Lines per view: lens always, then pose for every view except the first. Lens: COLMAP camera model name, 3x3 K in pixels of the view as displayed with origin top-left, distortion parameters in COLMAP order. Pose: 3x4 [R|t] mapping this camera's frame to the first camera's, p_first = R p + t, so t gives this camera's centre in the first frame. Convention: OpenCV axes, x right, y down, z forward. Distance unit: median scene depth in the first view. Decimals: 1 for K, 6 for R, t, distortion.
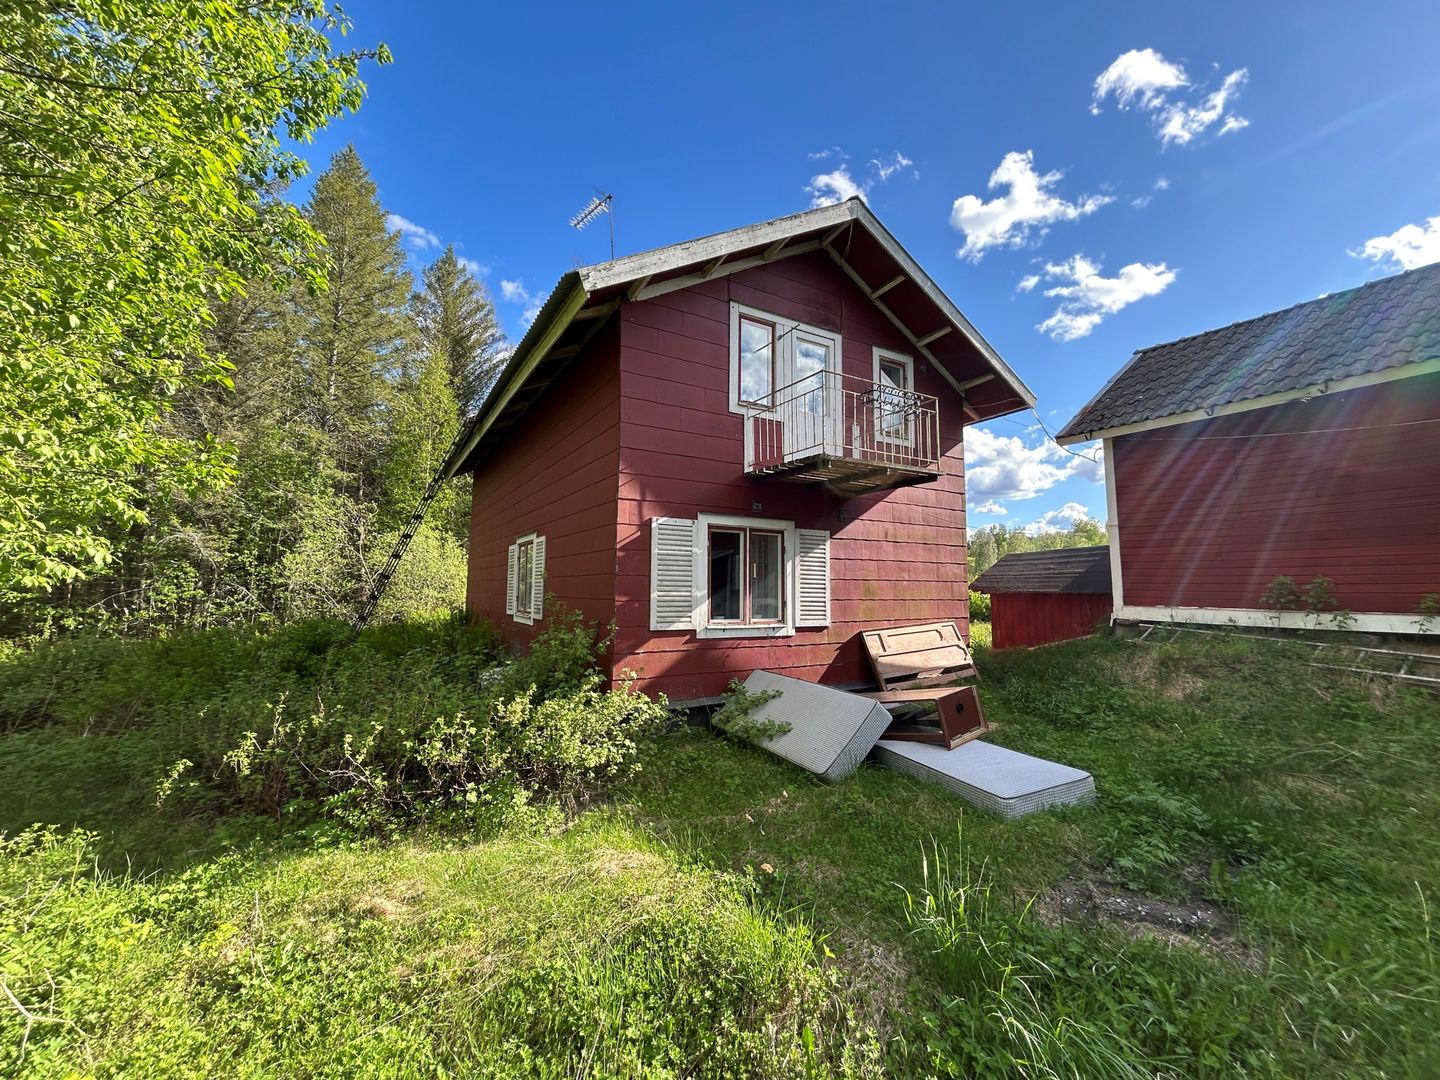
lens RADIAL K [[573.4, 0, 720.0], [0, 573.4, 540.0], [0, 0, 1]] dist [0.000357, -0.000032]
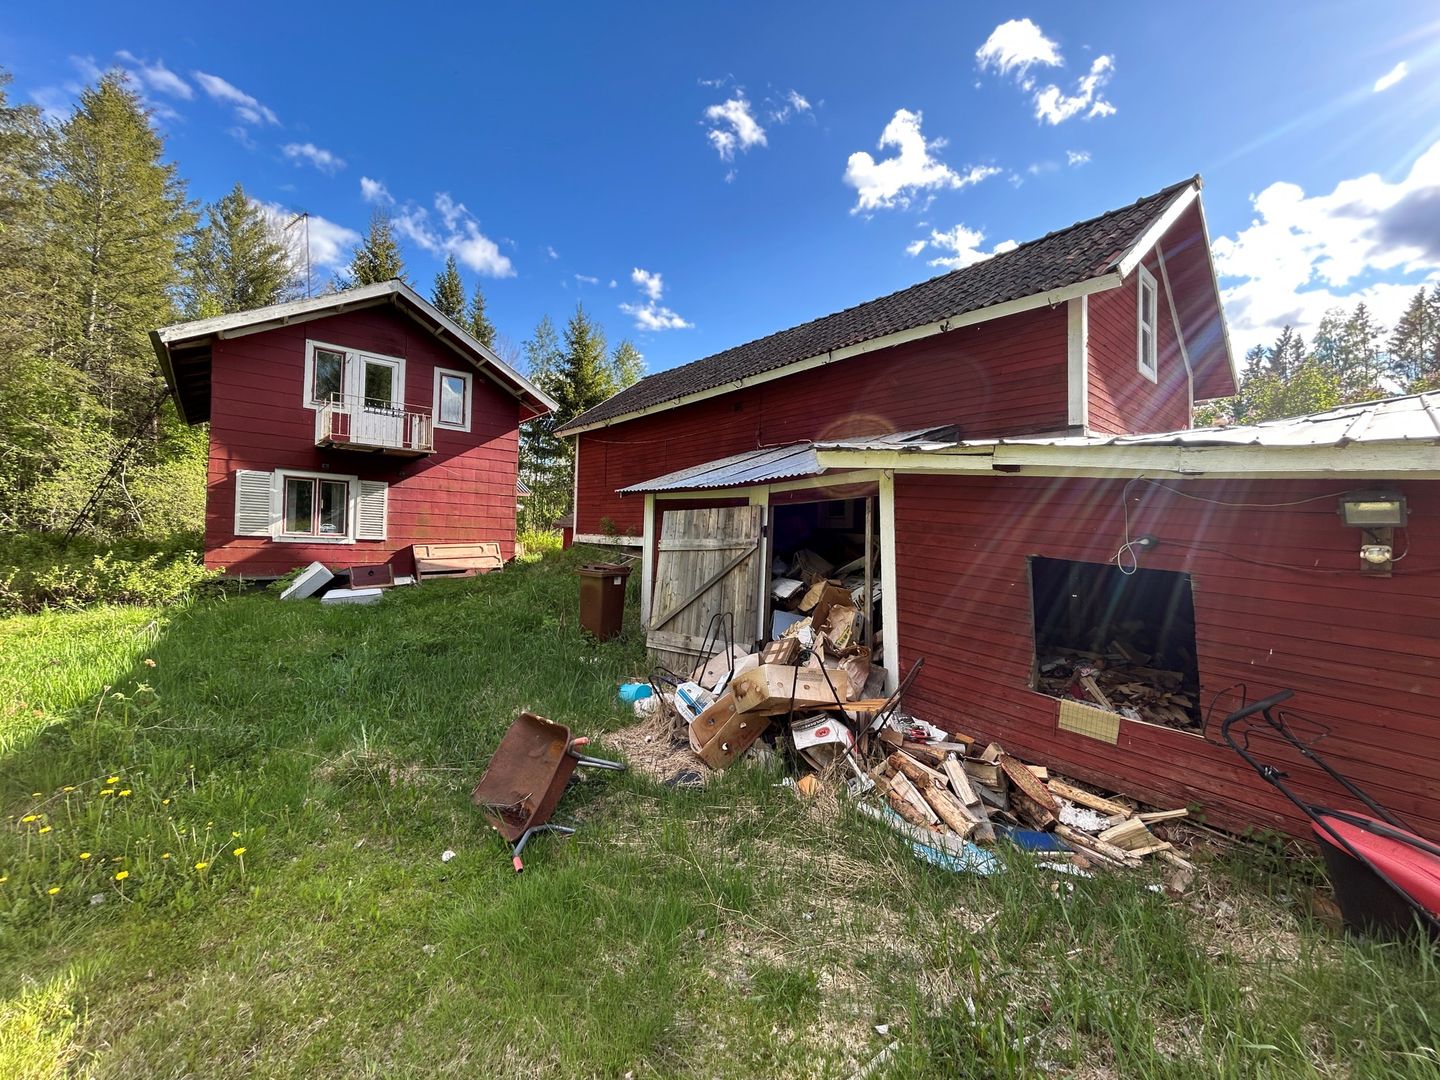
lens RADIAL K [[597.9, 0, 718.4], [0, 597.9, 534.1], [0, 0, 1]] dist [0.027639, 0.000146]
pose [[0.988013, 0.030919, 0.151243, 0.776389], [-0.041908, 0.996665, 0.070017, -0.026444], [-0.148573, -0.075516, 0.986014, -0.765736]]
